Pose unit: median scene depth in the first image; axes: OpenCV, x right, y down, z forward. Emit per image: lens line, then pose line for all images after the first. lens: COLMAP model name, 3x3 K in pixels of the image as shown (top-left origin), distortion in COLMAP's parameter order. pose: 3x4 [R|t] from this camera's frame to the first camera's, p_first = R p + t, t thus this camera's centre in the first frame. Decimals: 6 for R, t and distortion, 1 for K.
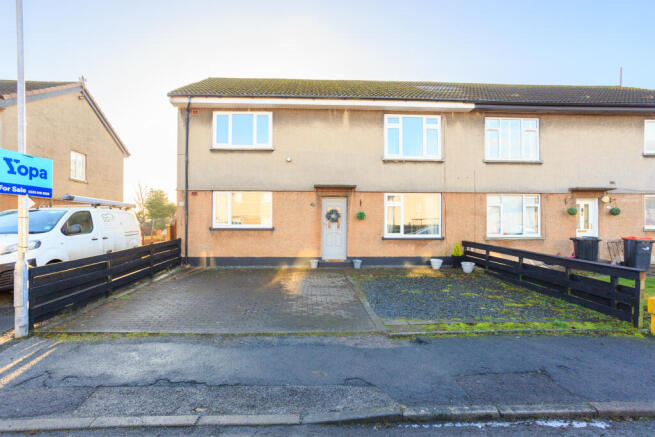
lens RADIAL K [[326.0, 0, 327.2], [0, 326.0, 225.5], [0, 0, 1]] dist [-0.050031, 0.032302]
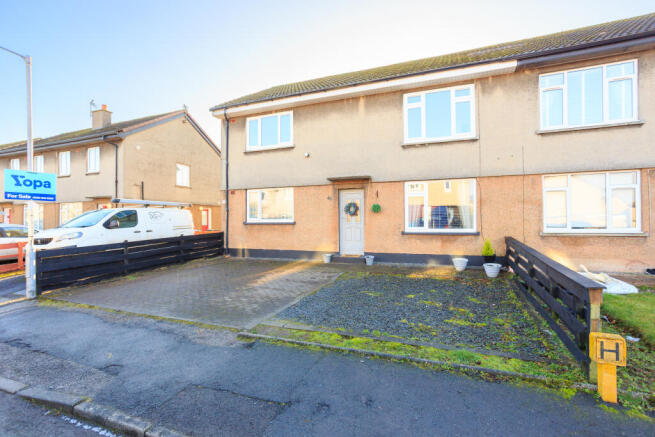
lens RADIAL K [[321.1, 0, 324.9], [0, 321.1, 219.8], [0, 0, 1]] dist [-0.049945, 0.030079]
pose [[0.907168, -0.010756, -0.420631, 0.351214], [0.009859, 0.999942, -0.004305, 0.005364], [0.420653, -0.000241, 0.907222, 0.114320]]
